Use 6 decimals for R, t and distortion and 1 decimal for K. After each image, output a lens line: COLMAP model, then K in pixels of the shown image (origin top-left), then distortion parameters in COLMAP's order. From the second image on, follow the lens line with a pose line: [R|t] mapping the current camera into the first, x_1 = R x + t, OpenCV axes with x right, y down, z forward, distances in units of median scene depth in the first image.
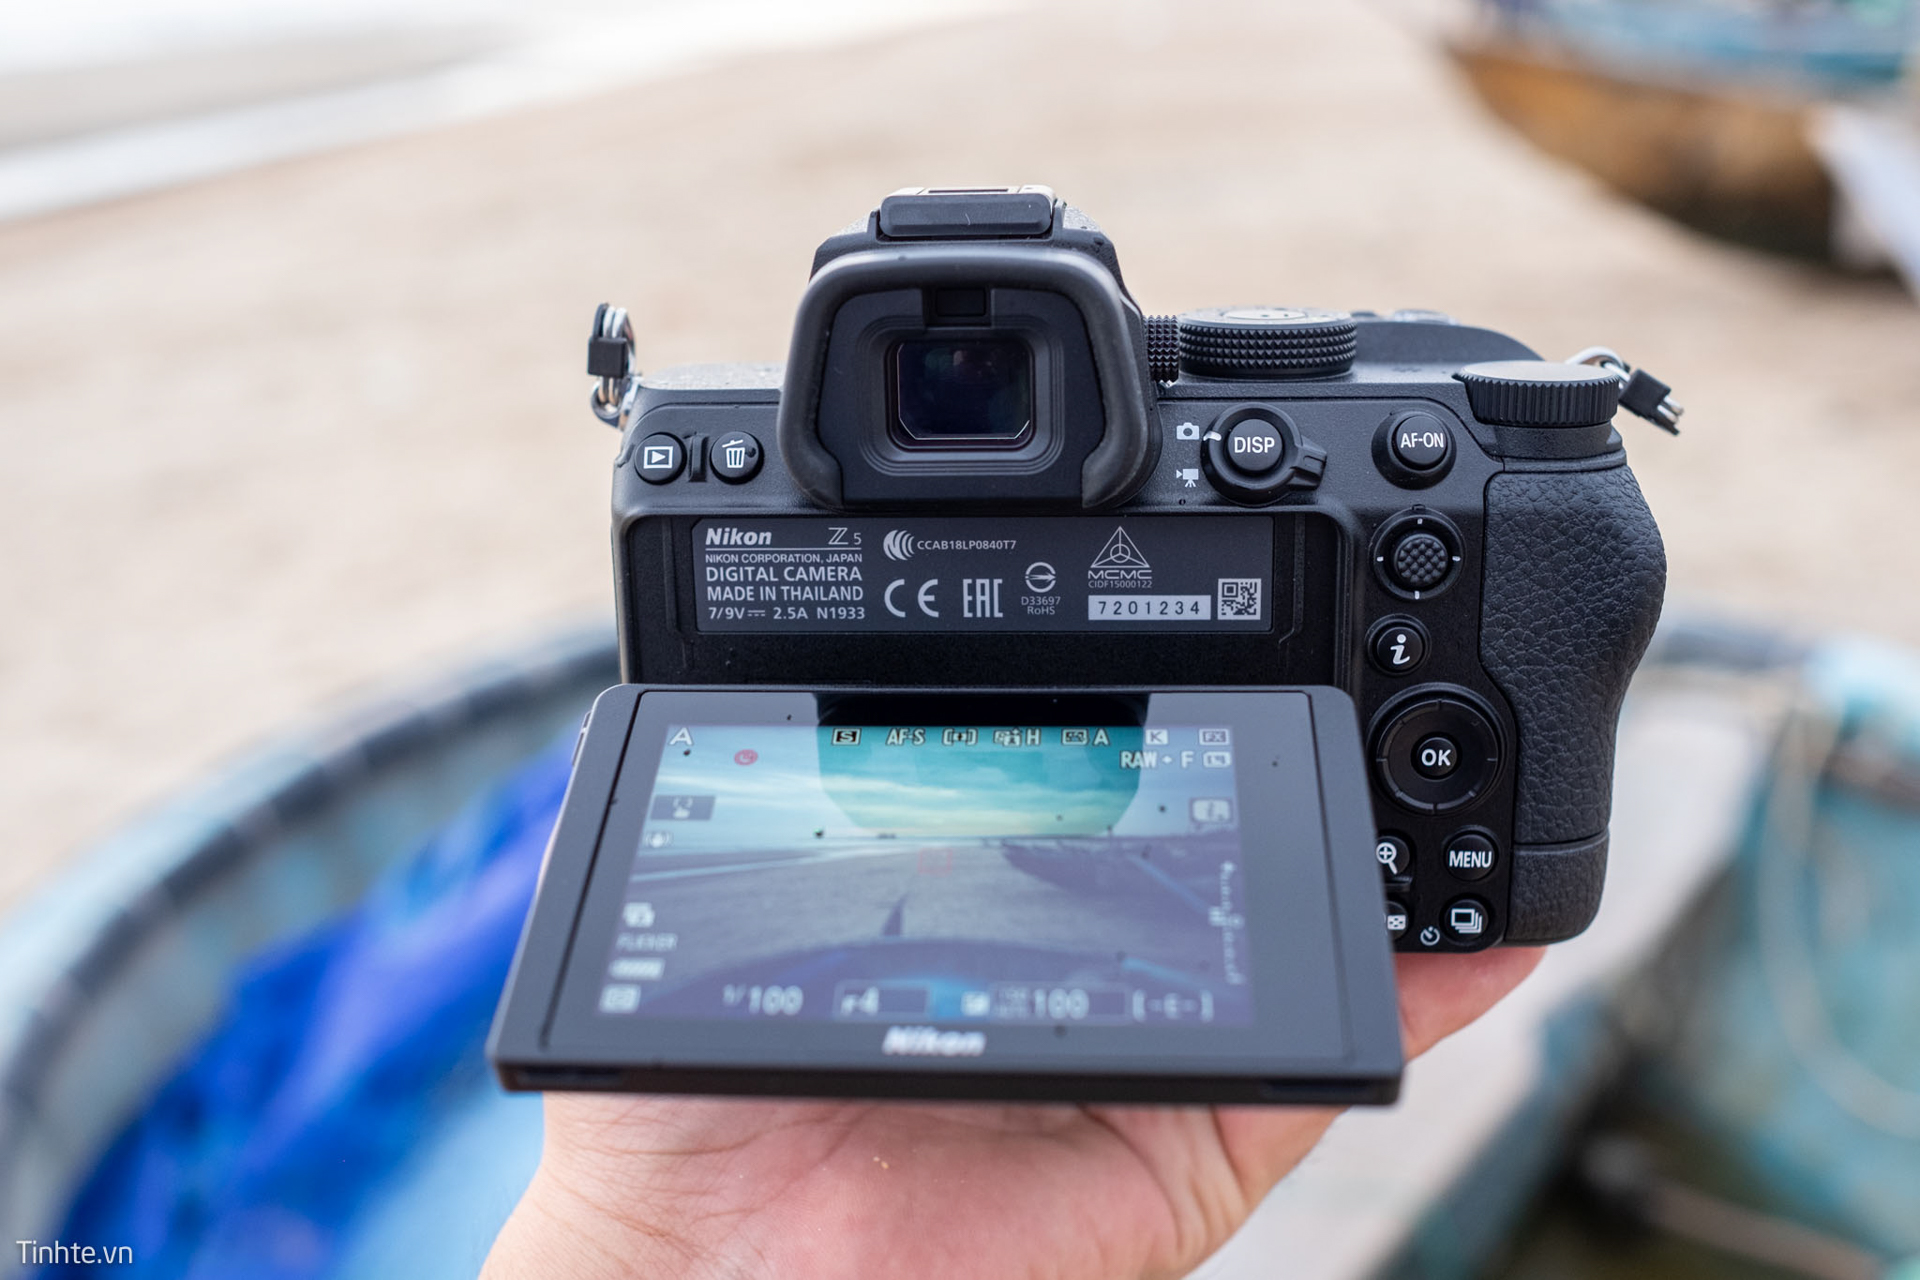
lens RADIAL K [[1957.1, 0, 948.4], [0, 1957.1, 639.4], [0, 0, 1]] dist [-0.047608, 0.013713]
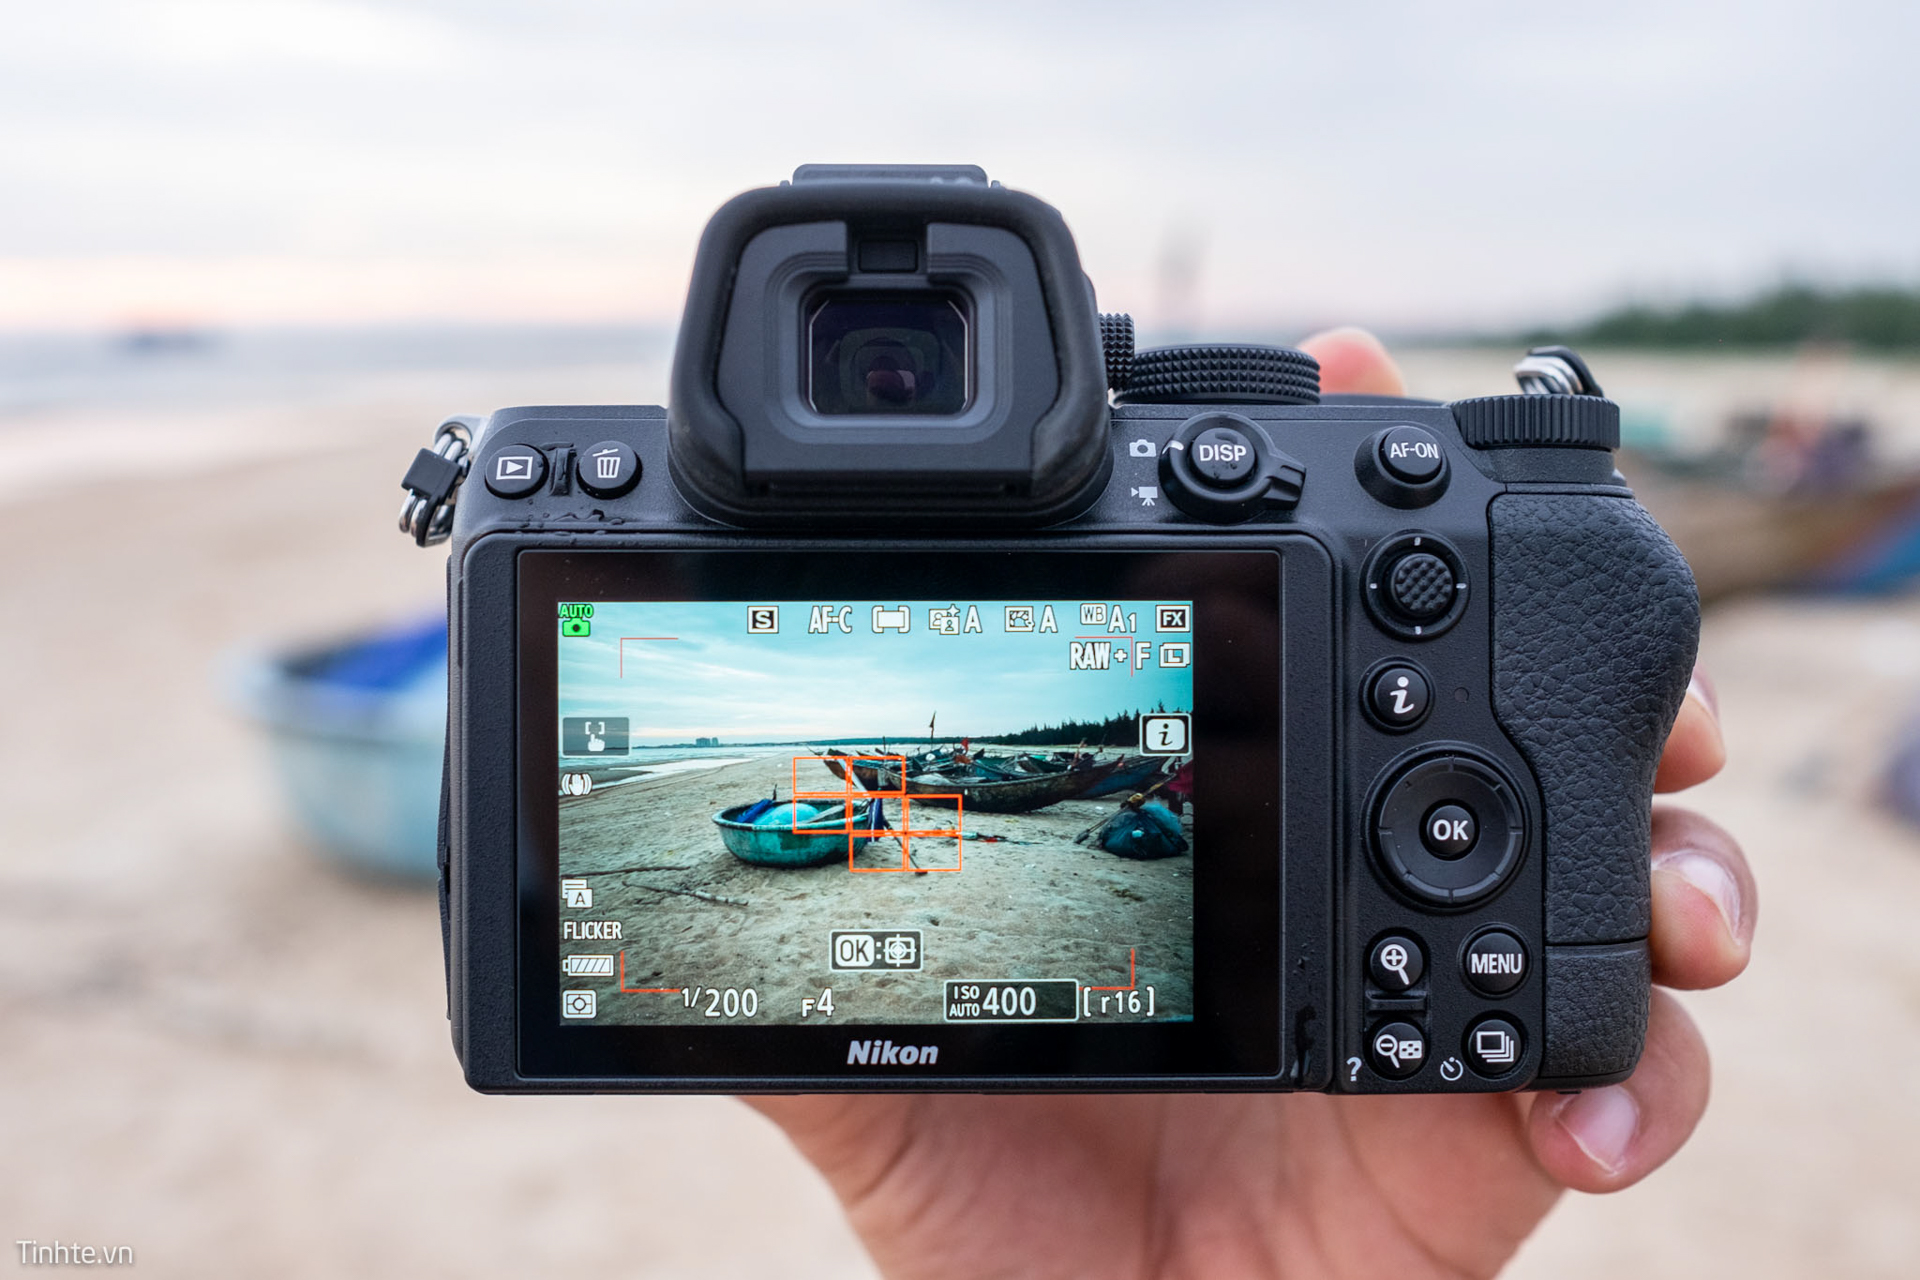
lens RADIAL K [[1957.1, 0, 948.4], [0, 1957.1, 639.4], [0, 0, 1]] dist [-0.047608, 0.013713]
pose [[0.995386, 0.022308, 0.093326, -0.041453], [0.004476, 0.960747, -0.277390, 0.215297], [-0.095851, 0.276528, 0.956214, 0.212067]]
